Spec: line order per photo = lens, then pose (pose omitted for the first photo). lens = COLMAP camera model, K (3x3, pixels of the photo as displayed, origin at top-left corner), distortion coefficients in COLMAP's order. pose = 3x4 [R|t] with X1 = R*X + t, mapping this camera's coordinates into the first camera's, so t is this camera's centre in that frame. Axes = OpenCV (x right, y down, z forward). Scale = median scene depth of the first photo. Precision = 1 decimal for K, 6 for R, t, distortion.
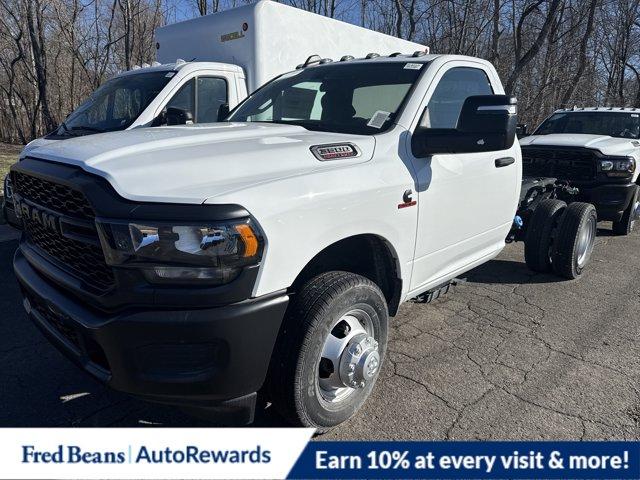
lens RADIAL K [[483.6, 0, 321.2], [0, 483.6, 235.0], [0, 0, 1]] dist [-0.001002, -0.009362]
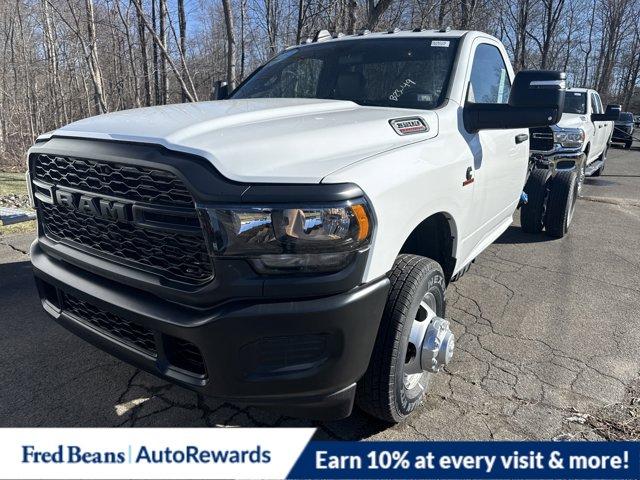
lens RADIAL K [[483.6, 0, 318.1], [0, 483.6, 238.2], [0, 0, 1]] dist [-0.001002, -0.009362]
pose [[0.986229, -0.044044, 0.159415, -0.349331], [0.038010, 0.998448, 0.040703, 0.001408], [-0.160960, -0.034083, 0.986372, 0.090379]]
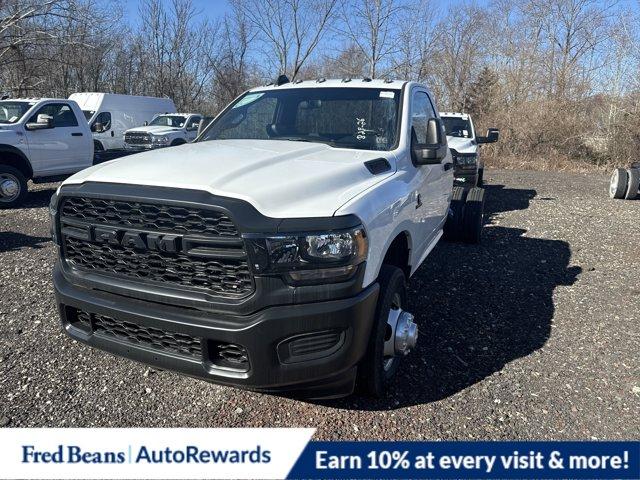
lens RADIAL K [[483.6, 0, 321.2], [0, 483.6, 243.7], [0, 0, 1]] dist [-0.001002, -0.009362]
pose [[0.933767, -0.088487, 0.346769, -0.617244], [0.080586, 0.996054, 0.037170, -0.037199], [-0.348690, -0.006763, 0.937214, -0.115035]]
